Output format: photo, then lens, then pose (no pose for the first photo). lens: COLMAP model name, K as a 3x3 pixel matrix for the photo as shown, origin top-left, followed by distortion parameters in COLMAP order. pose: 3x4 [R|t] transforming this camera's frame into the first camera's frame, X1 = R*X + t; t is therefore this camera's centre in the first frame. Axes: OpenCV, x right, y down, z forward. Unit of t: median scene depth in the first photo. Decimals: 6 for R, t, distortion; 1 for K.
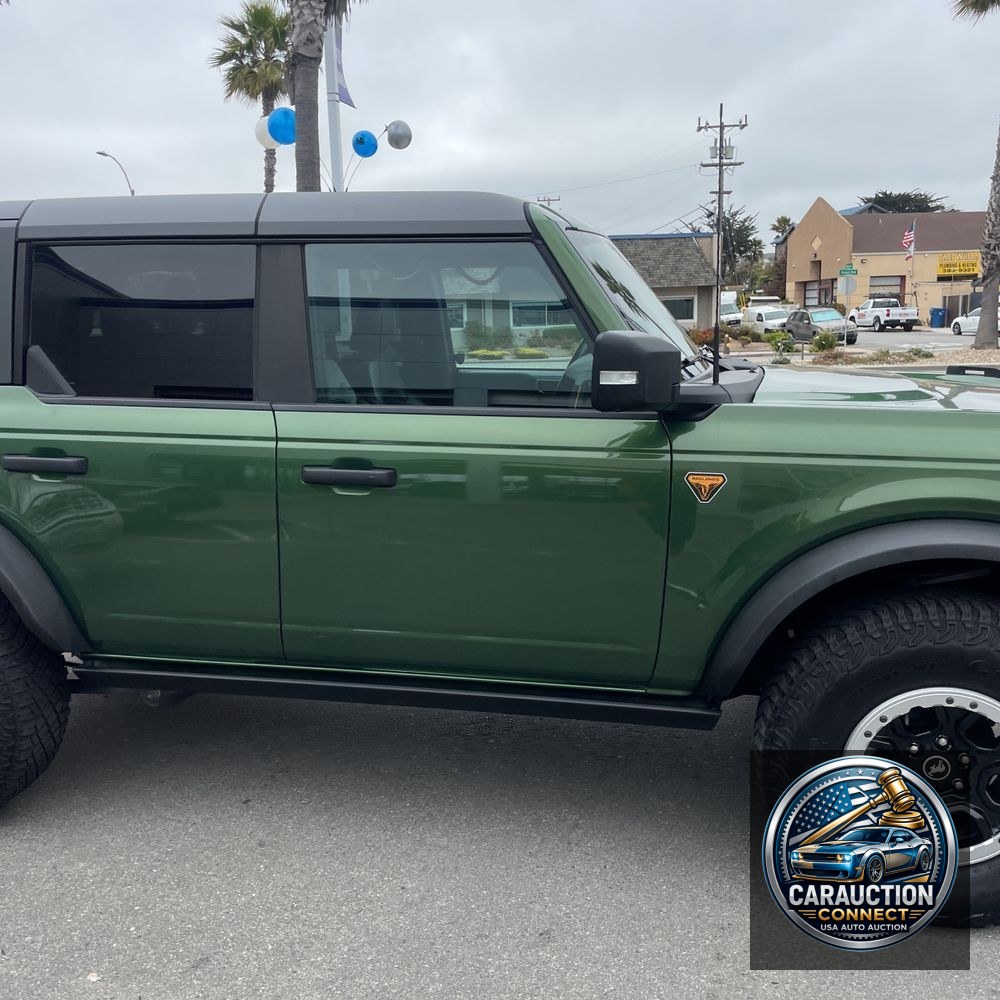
lens RADIAL K [[1037.6, 0, 498.7], [0, 1037.6, 510.7], [0, 0, 1]] dist [0.030124, 0.000000]
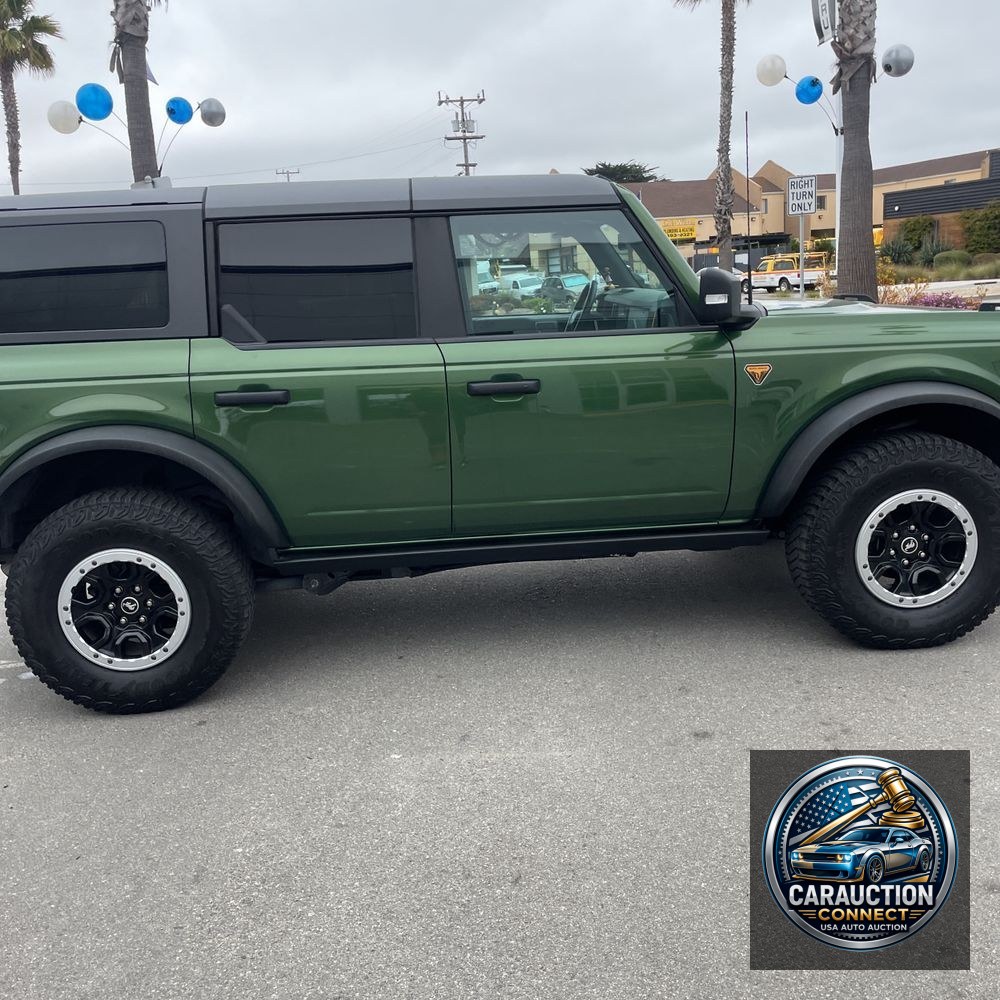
lens RADIAL K [[1037.6, 0, 523.1], [0, 1037.6, 515.6], [0, 0, 1]] dist [0.030124, 0.000000]
pose [[0.962230, -0.099045, 0.253580, -0.124917], [0.091938, 0.994971, 0.039757, 0.021248], [-0.256243, -0.014942, 0.966497, -0.083168]]
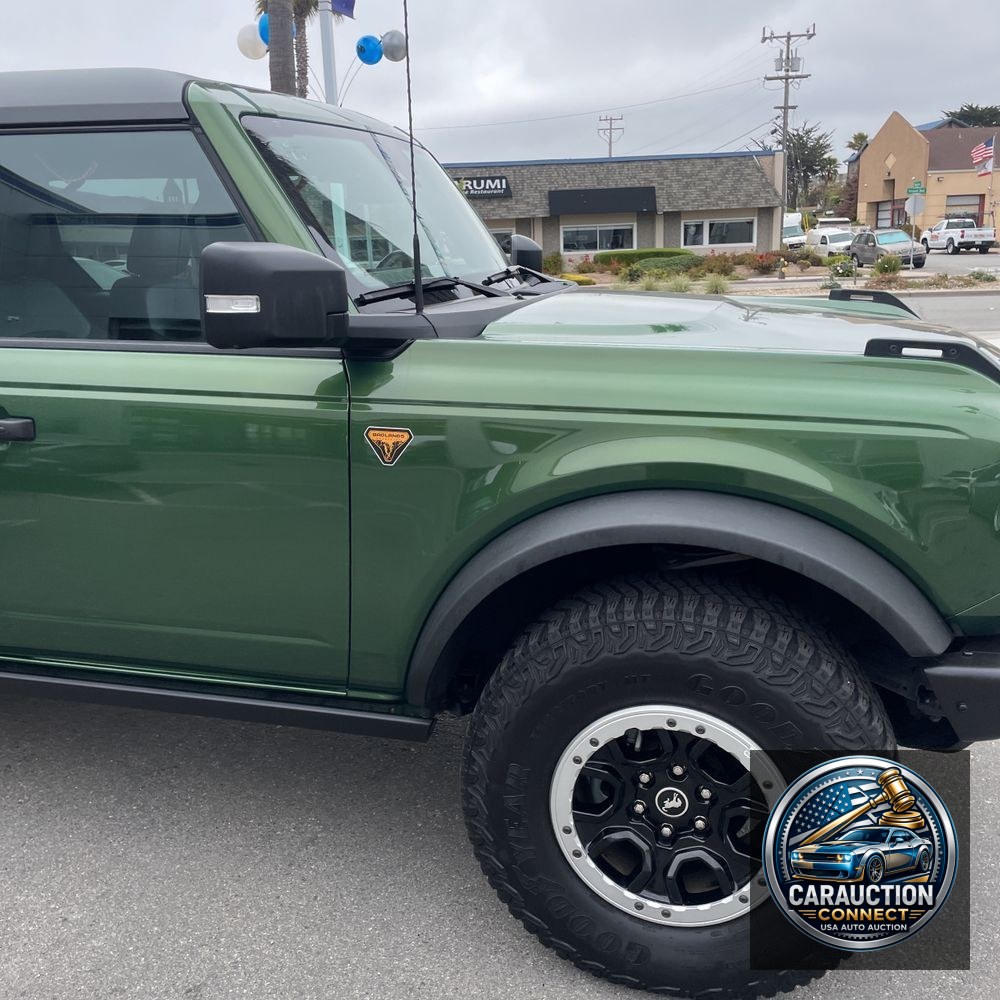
lens RADIAL K [[1037.6, 0, 508.9], [0, 1037.6, 499.1], [0, 0, 1]] dist [0.030124, 0.000000]
pose [[0.998212, 0.006802, -0.059391, 0.082079], [-0.003403, 0.998361, 0.057131, -0.006590], [0.059682, -0.056827, 0.996599, 0.052866]]
